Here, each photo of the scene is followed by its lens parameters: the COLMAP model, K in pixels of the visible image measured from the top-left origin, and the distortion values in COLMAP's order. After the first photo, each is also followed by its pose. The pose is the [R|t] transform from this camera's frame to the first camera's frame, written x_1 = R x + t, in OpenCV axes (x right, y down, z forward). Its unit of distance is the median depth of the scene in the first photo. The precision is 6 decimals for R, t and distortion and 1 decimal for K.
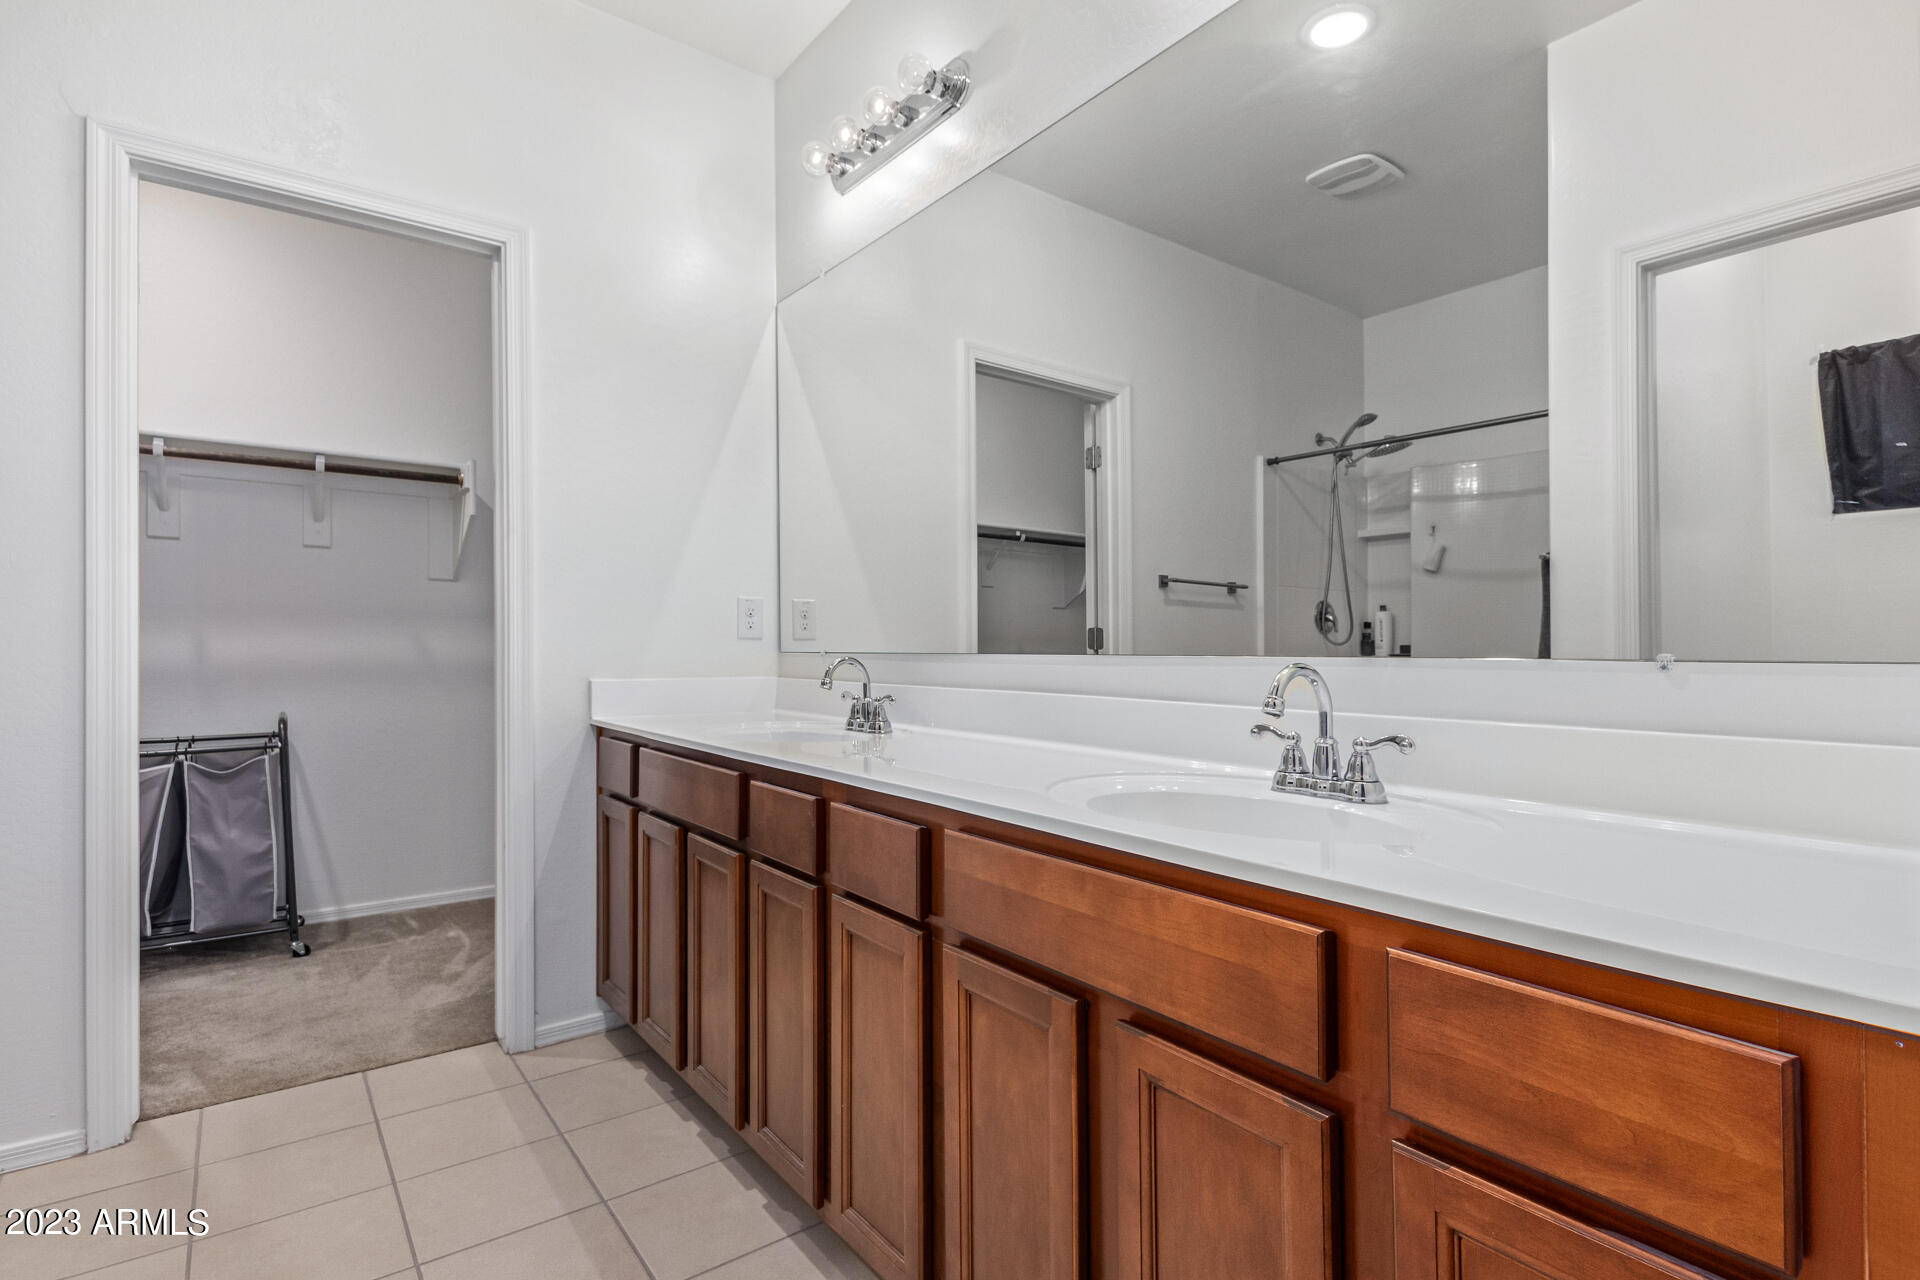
lens RADIAL K [[933.0, 0, 966.0], [0, 933.0, 644.5], [0, 0, 1]] dist [0.000497, -0.000037]
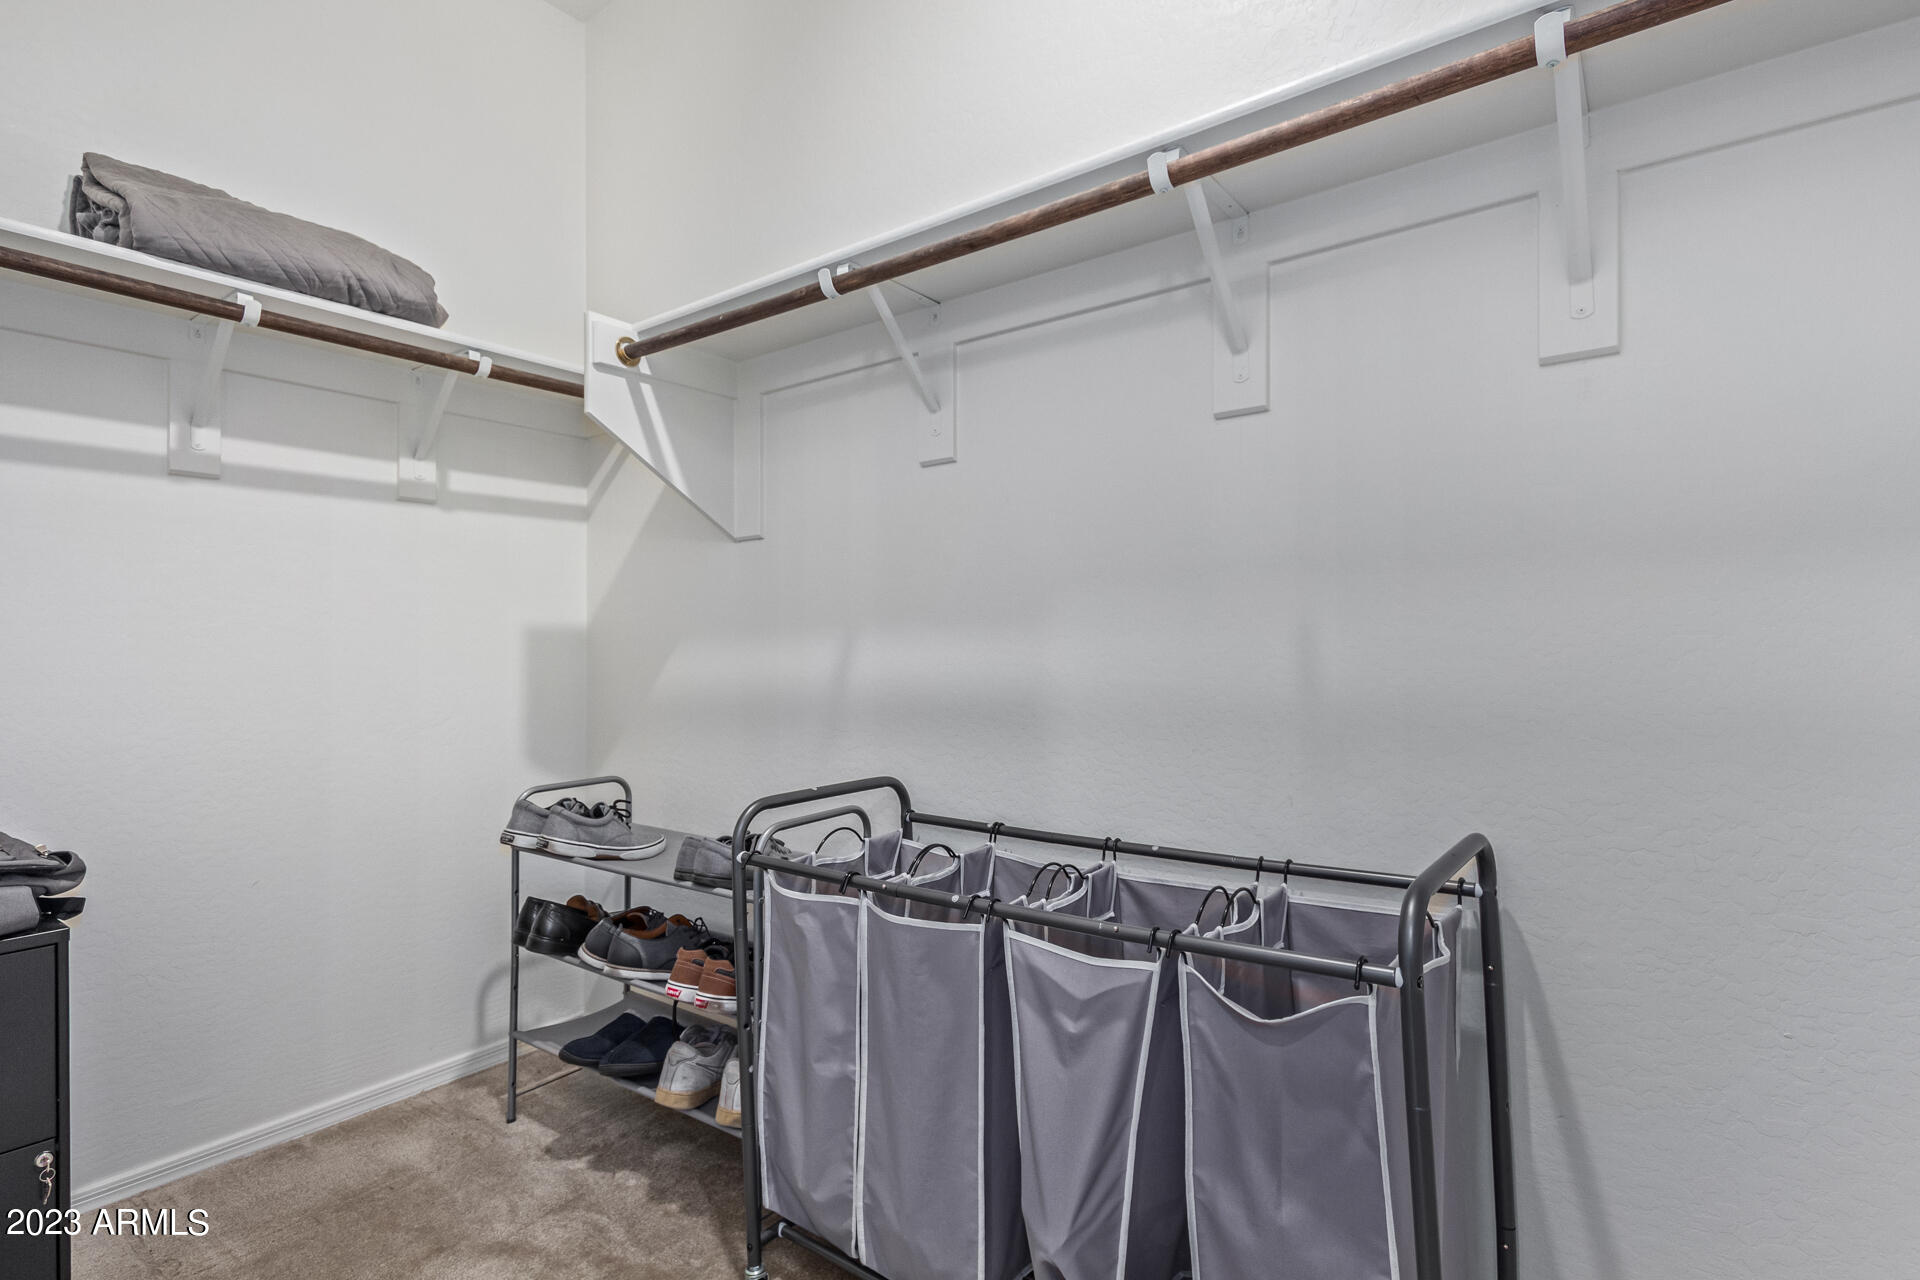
lens RADIAL K [[933.0, 0, 967.6], [0, 933.0, 645.1], [0, 0, 1]] dist [0.000497, -0.000037]
pose [[0.262398, -0.009072, -0.964917, -0.490921], [0.012706, 0.999902, -0.005946, 0.001930], [0.964876, -0.010701, 0.262487, 0.802307]]
